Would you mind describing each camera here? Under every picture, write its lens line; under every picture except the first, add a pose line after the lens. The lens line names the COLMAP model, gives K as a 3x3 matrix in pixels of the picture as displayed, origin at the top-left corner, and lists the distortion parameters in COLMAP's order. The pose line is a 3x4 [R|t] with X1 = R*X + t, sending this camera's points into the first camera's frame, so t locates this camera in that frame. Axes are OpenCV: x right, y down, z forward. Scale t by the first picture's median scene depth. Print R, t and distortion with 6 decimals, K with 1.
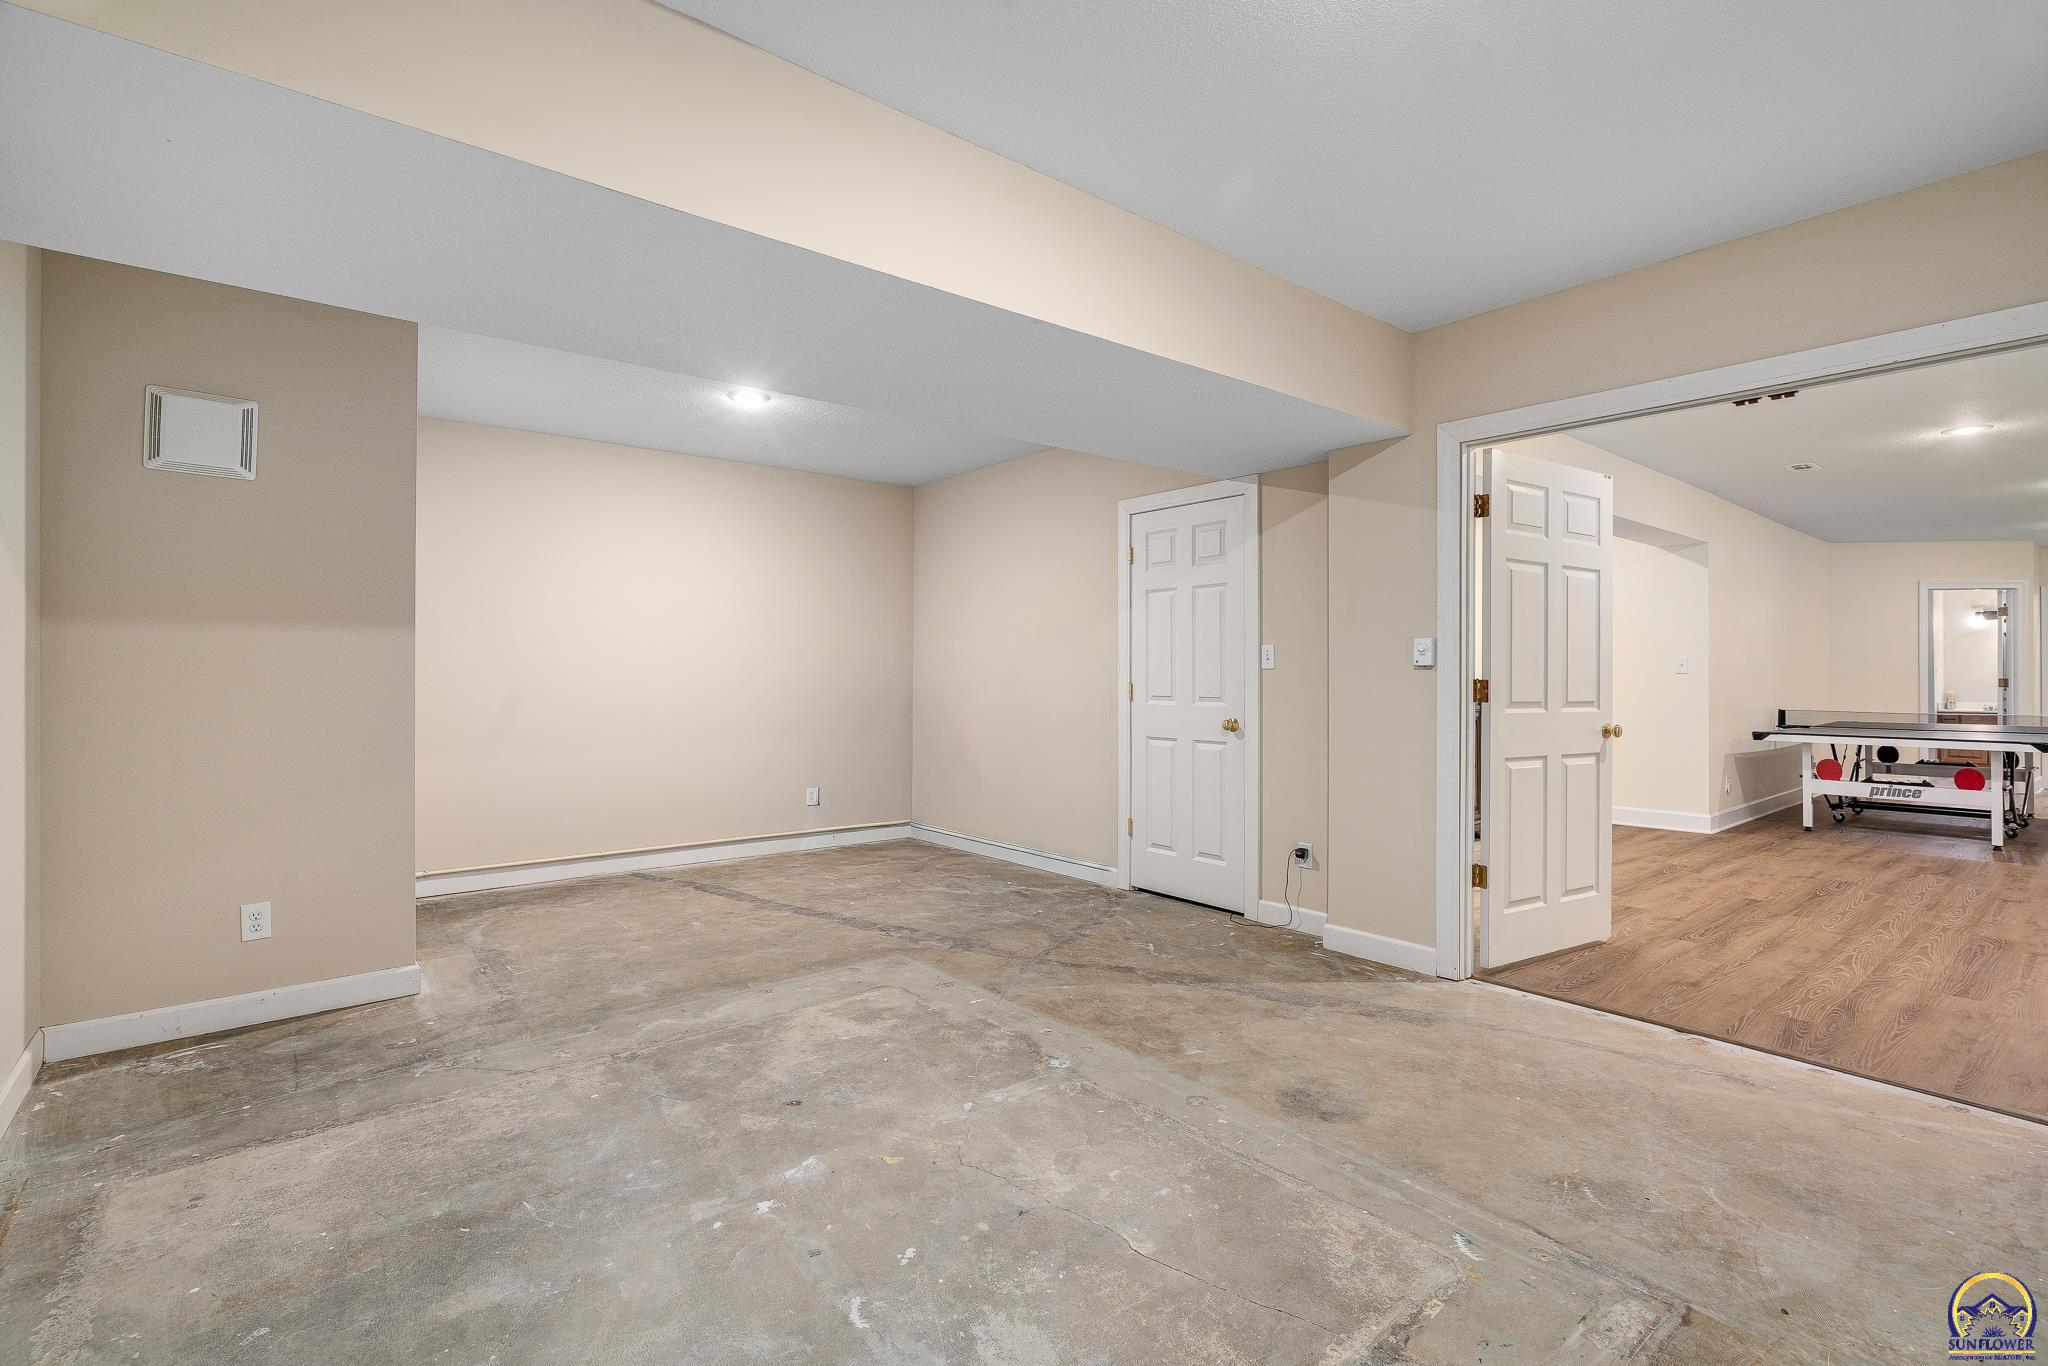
lens RADIAL K [[938.8, 0, 1013.2], [0, 938.8, 668.8], [0, 0, 1]] dist [-0.005170, 0.001198]
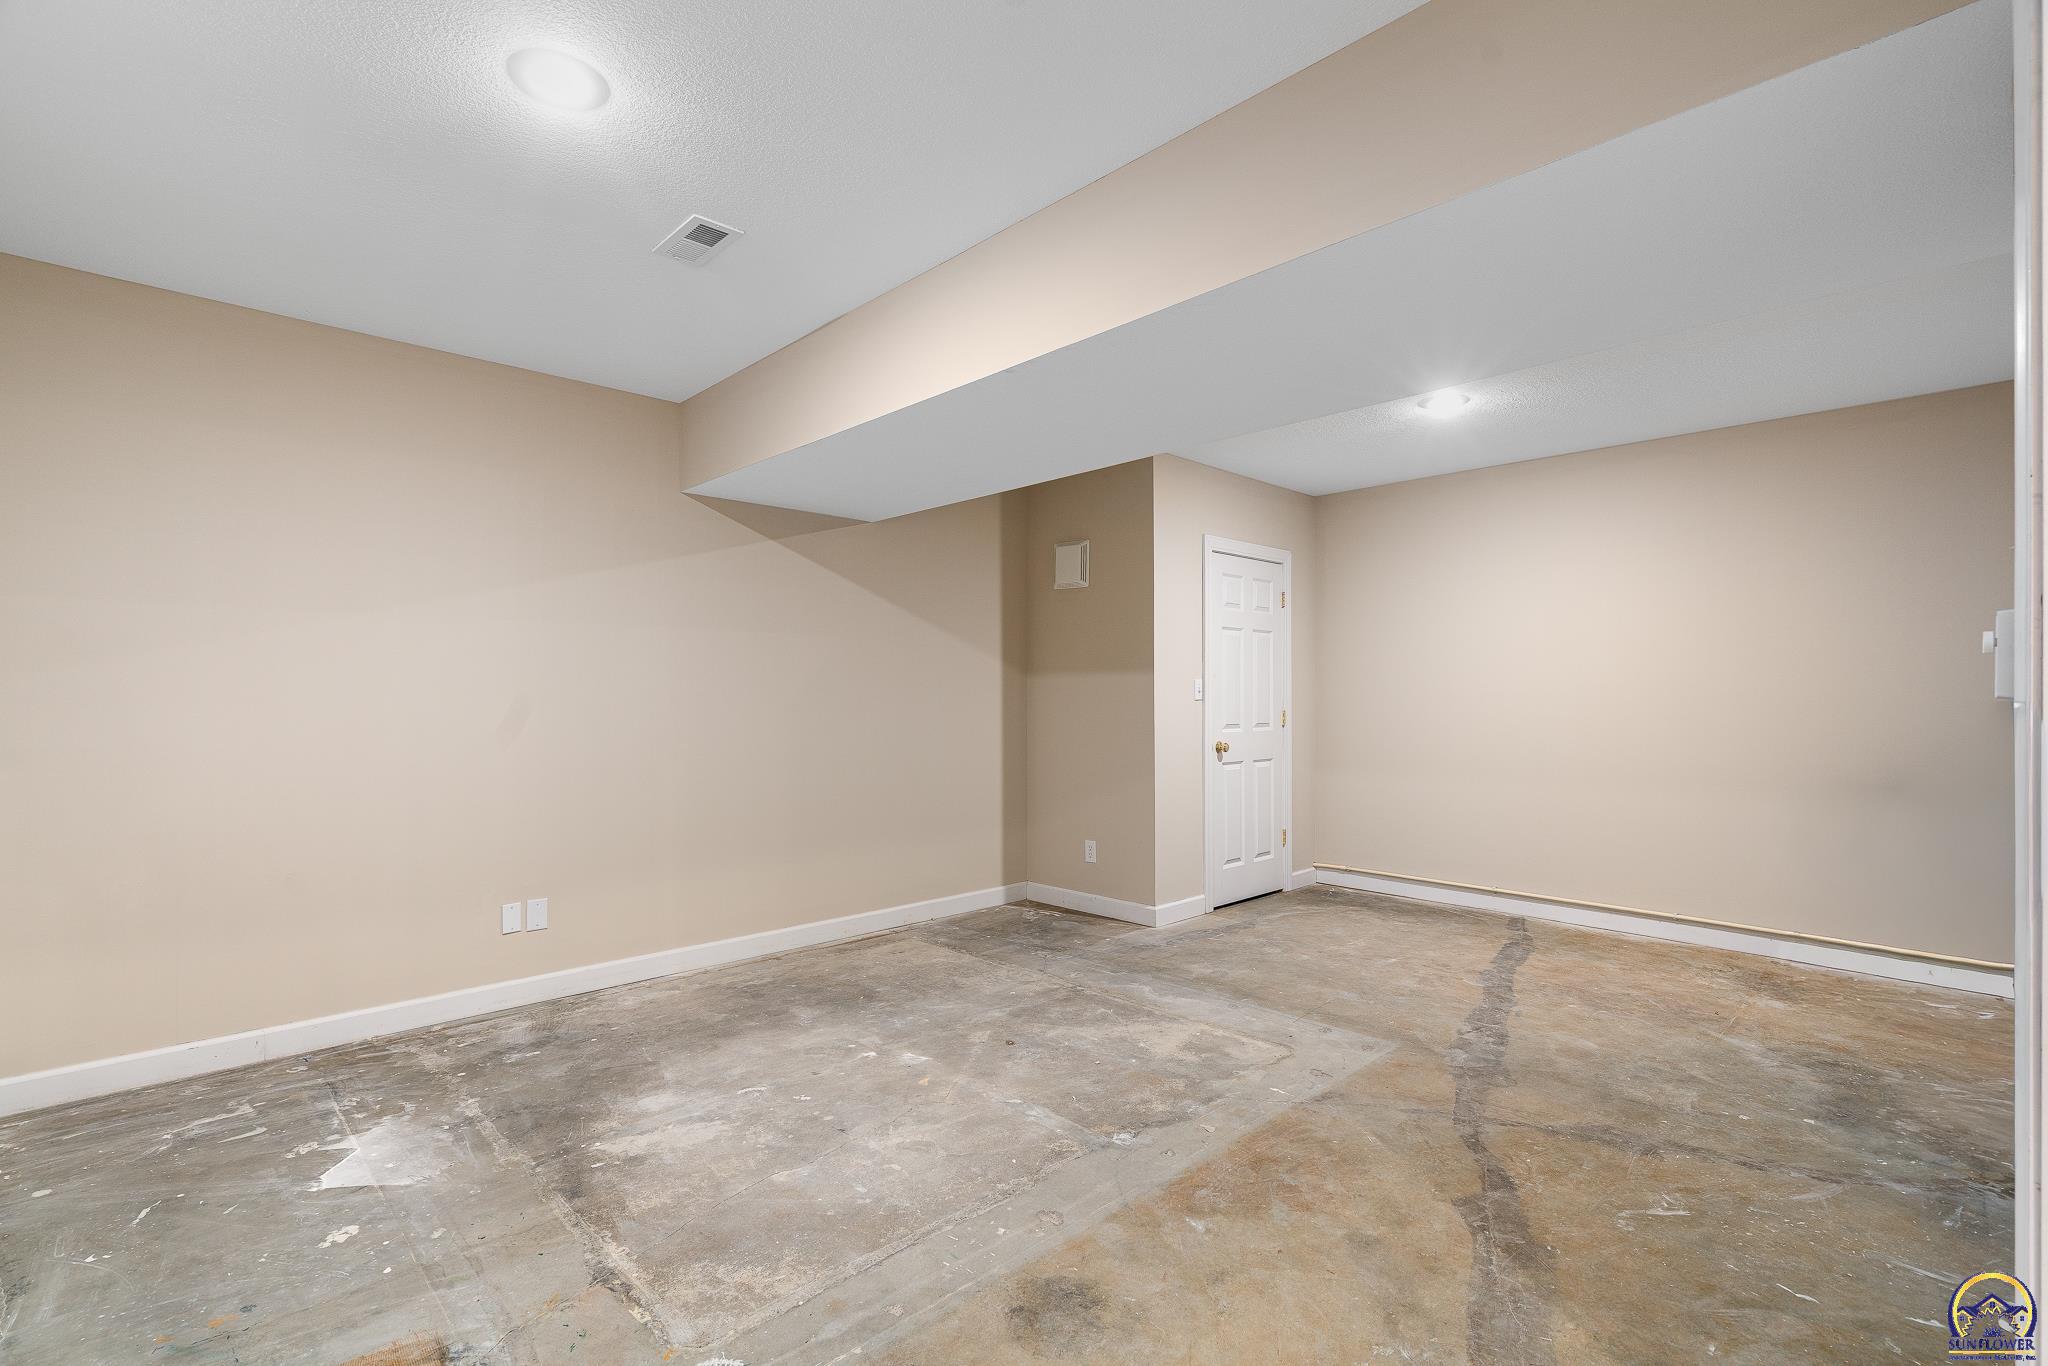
lens RADIAL K [[938.8, 0, 1009.8], [0, 938.8, 692.2], [0, 0, 1]] dist [-0.005170, 0.001198]
pose [[0.067776, -0.006417, -0.997680, 0.875234], [0.003597, 0.999974, -0.006187, -0.003936], [0.997694, -0.003169, 0.067797, 0.769833]]
